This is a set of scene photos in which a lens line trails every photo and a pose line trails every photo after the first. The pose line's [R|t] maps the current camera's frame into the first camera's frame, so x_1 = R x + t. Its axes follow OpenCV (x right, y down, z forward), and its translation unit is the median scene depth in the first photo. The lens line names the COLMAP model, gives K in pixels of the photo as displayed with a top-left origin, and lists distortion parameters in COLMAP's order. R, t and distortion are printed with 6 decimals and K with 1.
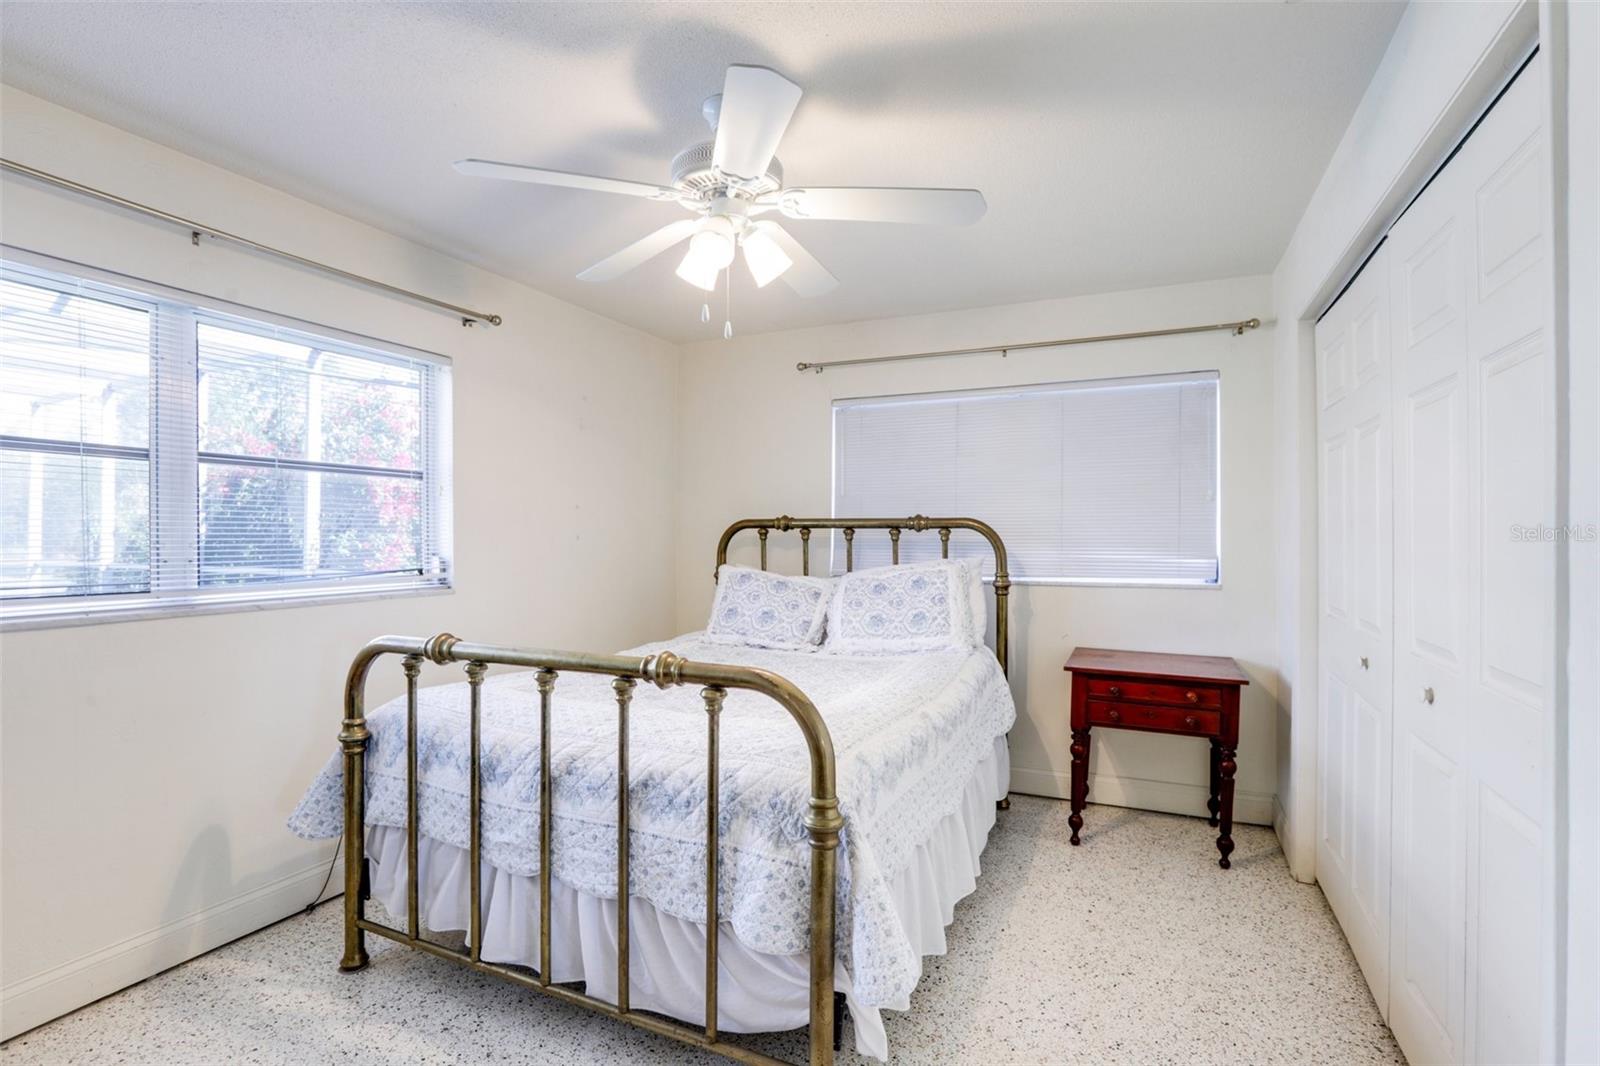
lens RADIAL K [[744.7, 0, 790.2], [0, 744.7, 537.9], [0, 0, 1]] dist [-0.060191, 0.028729]
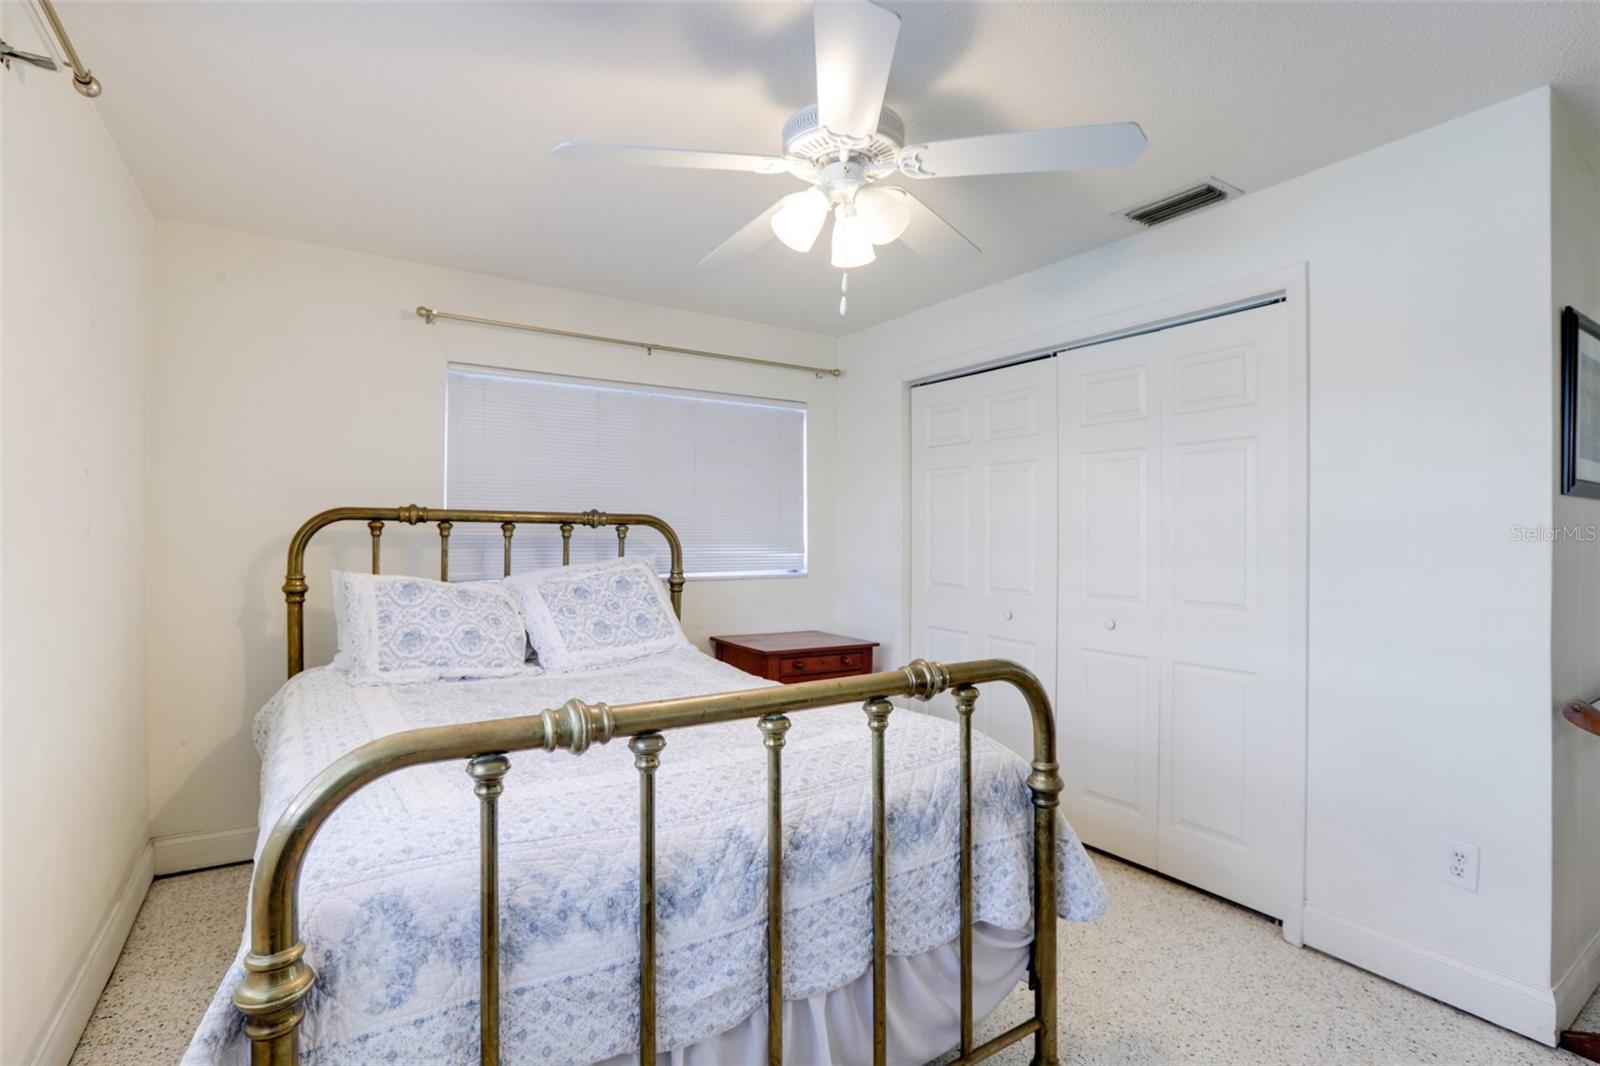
lens RADIAL K [[757.7, 0, 778.4], [0, 757.7, 531.3], [0, 0, 1]] dist [-0.047065, 0.019167]
pose [[0.530132, 0.010482, 0.847850, -0.810097], [-0.003050, 0.999941, -0.010455, 0.007632], [-0.847910, 0.002956, 0.530133, 0.520122]]
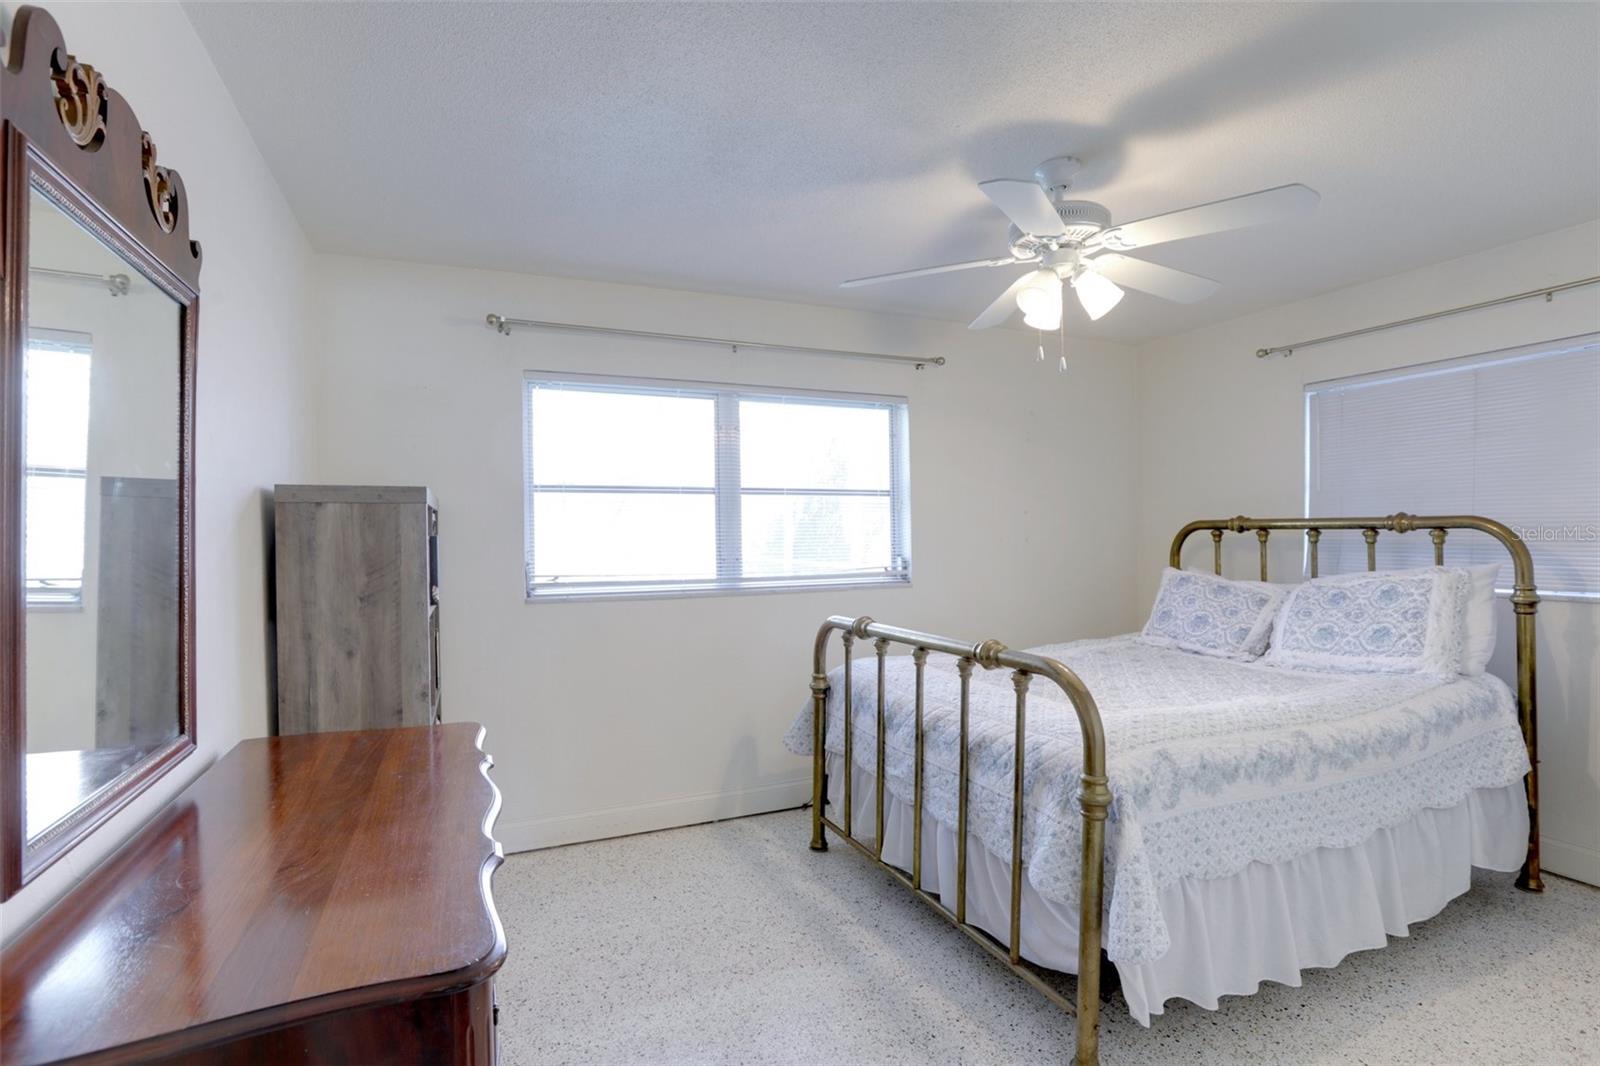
lens RADIAL K [[751.7, 0, 802.0], [0, 751.7, 537.3], [0, 0, 1]] dist [-0.061576, 0.028793]
pose [[0.760691, -0.005458, -0.649091, 0.317622], [0.009155, 0.999955, 0.002320, -0.018596], [0.649050, -0.007707, 0.760707, -0.119991]]
